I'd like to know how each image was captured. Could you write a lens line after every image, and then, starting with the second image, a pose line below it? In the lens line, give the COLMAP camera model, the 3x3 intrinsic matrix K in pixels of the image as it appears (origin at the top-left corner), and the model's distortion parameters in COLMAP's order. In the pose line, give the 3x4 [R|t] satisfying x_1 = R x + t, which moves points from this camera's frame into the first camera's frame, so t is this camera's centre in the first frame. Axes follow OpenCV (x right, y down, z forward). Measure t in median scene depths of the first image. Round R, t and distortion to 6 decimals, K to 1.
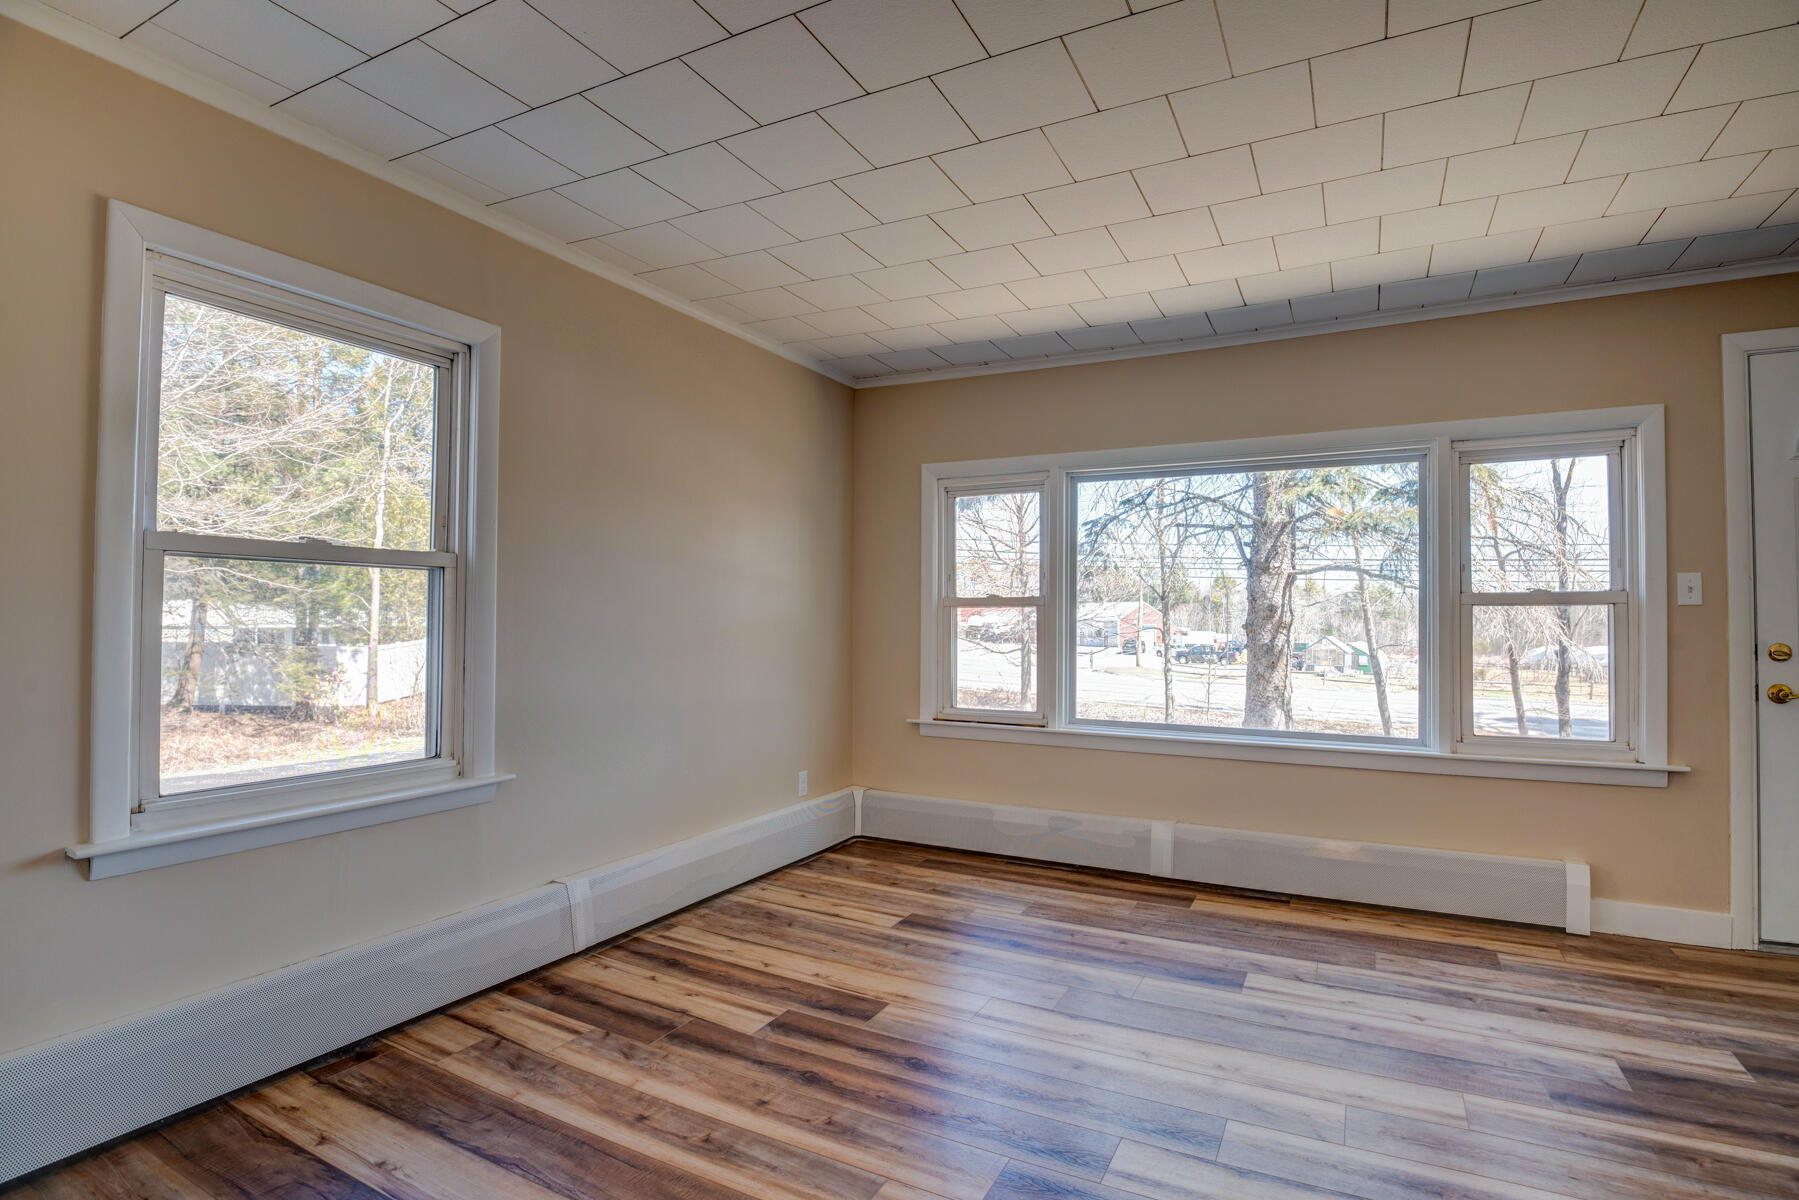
lens RADIAL K [[878.8, 0, 899.5], [0, 878.8, 600.0], [0, 0, 1]] dist [0.000616, 0.000042]
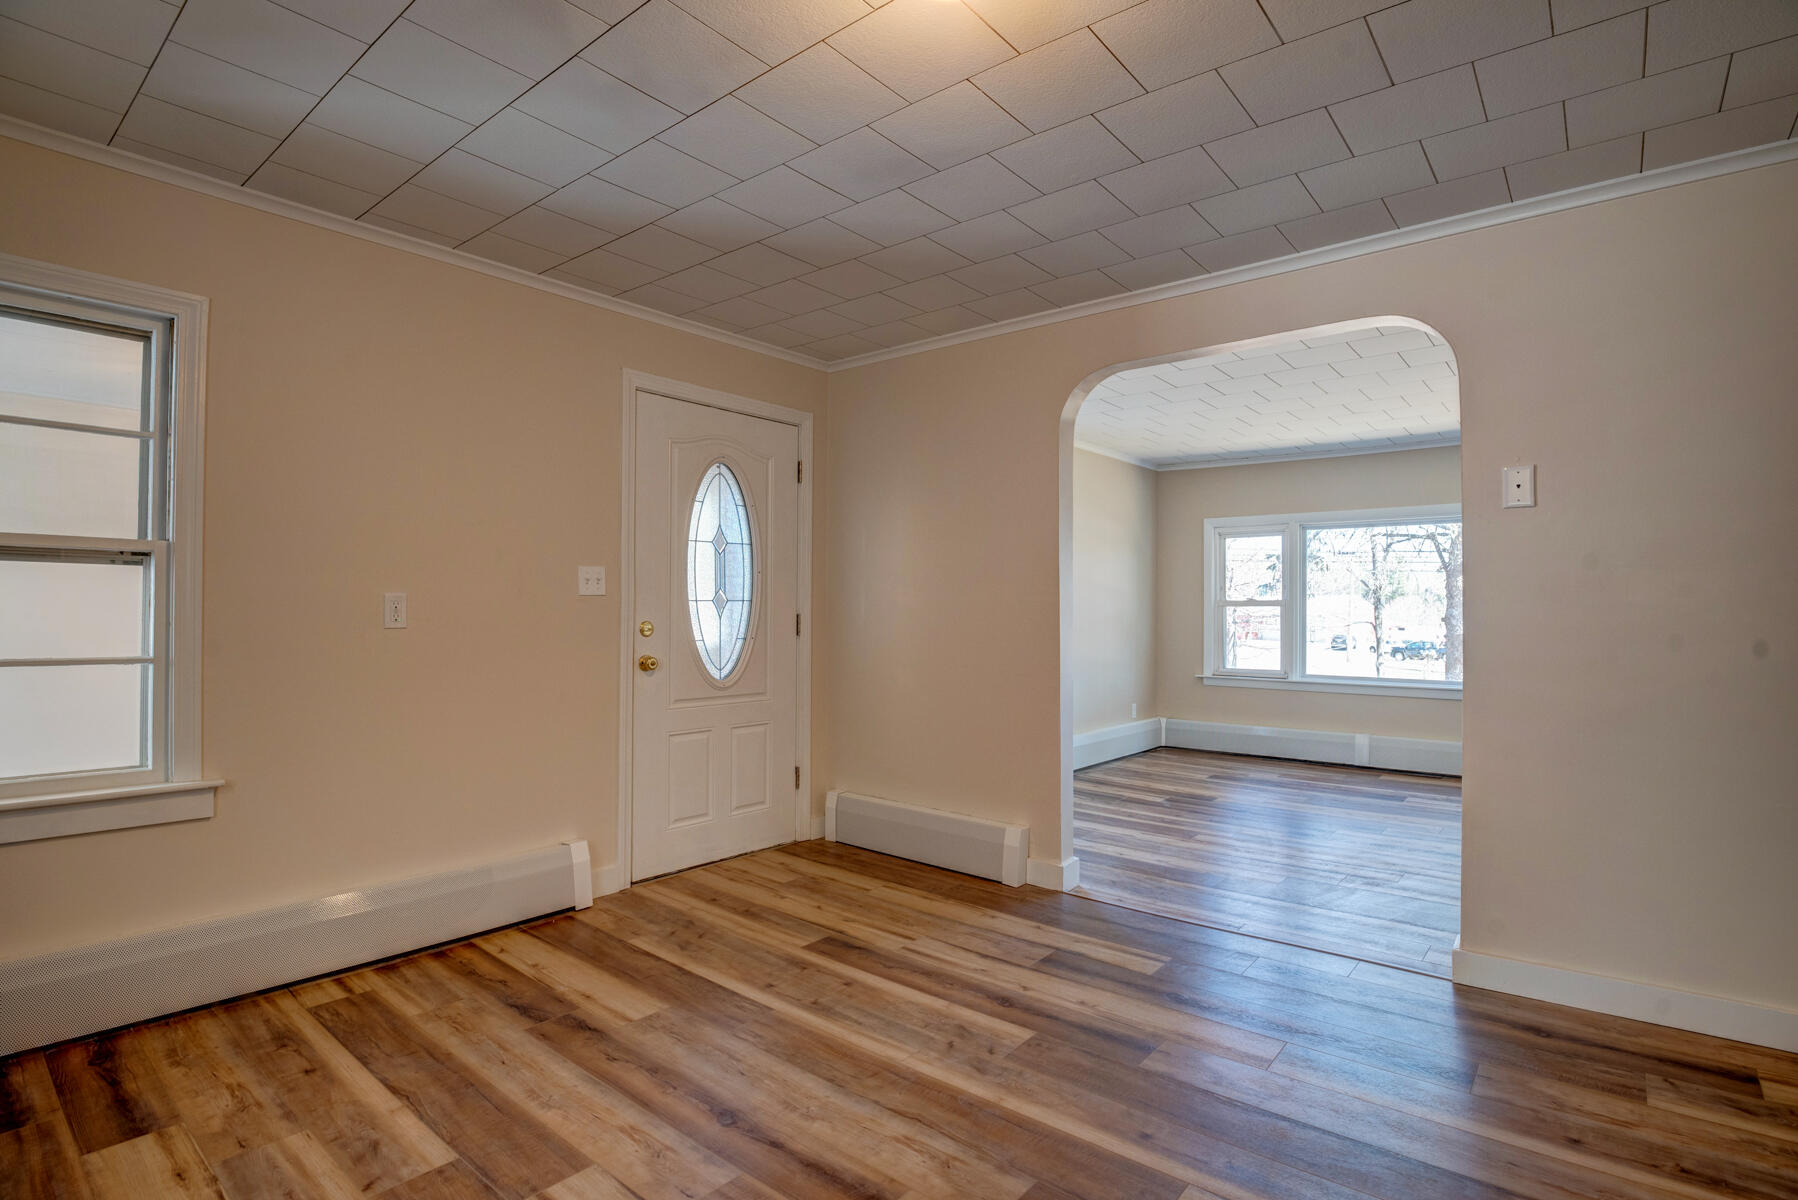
lens RADIAL K [[906.0, 0, 899.0], [0, 906.0, 600.0], [0, 0, 1]] dist [-0.004217, -0.000262]
pose [[0.980860, -0.003831, -0.194676, -0.203907], [0.005125, 0.999968, 0.006142, -0.017171], [0.194646, -0.007022, 0.980848, -0.762944]]
